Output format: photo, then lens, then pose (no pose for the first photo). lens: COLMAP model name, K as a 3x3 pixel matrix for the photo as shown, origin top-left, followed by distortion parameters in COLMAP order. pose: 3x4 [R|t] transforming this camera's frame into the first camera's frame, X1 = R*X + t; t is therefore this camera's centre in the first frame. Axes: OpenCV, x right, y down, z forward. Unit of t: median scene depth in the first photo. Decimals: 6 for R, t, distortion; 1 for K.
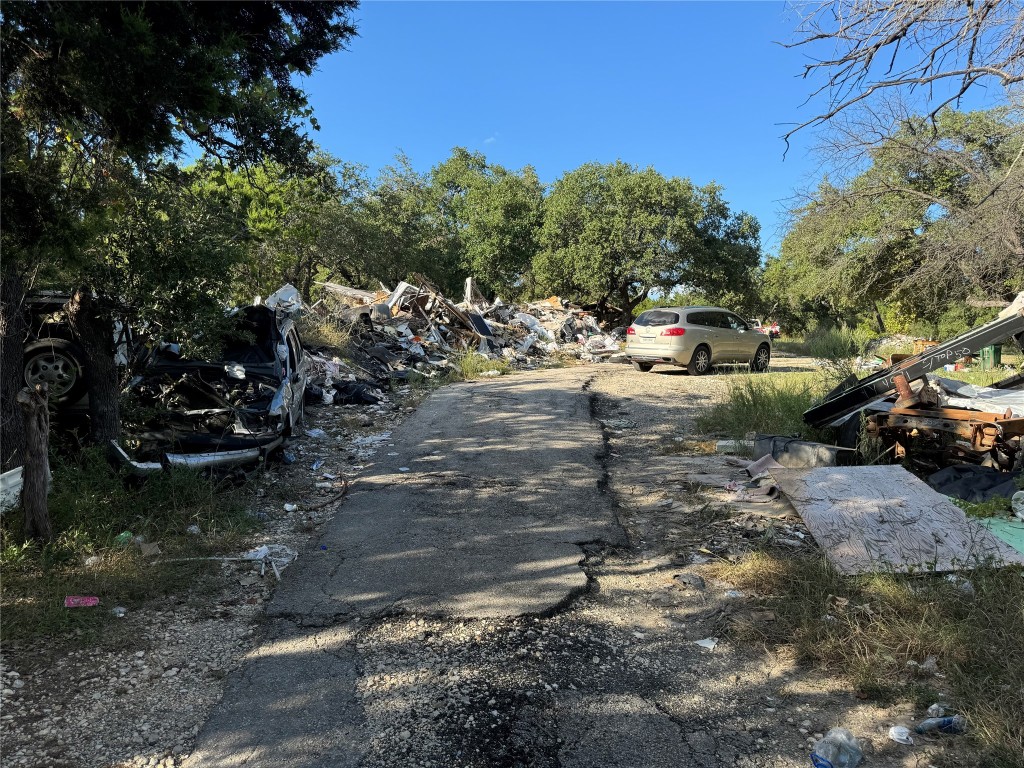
lens RADIAL K [[699.5, 0, 510.9], [0, 699.5, 378.3], [0, 0, 1]] dist [0.005961, -0.033577]
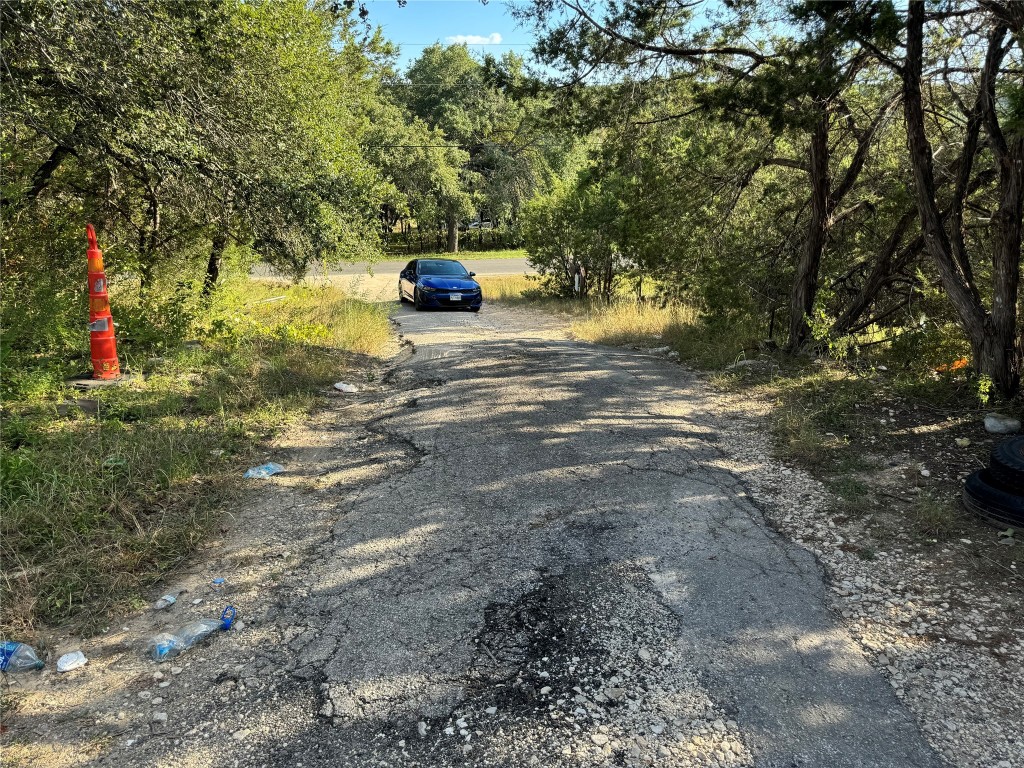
lens RADIAL K [[699.5, 0, 511.9], [0, 699.5, 383.7], [0, 0, 1]] dist [0.005961, -0.033577]
pose [[-0.992284, -0.059047, 0.109024, -0.032717], [-0.019168, 0.941804, 0.335617, -0.066670], [-0.122496, 0.330937, -0.935668, 0.966674]]
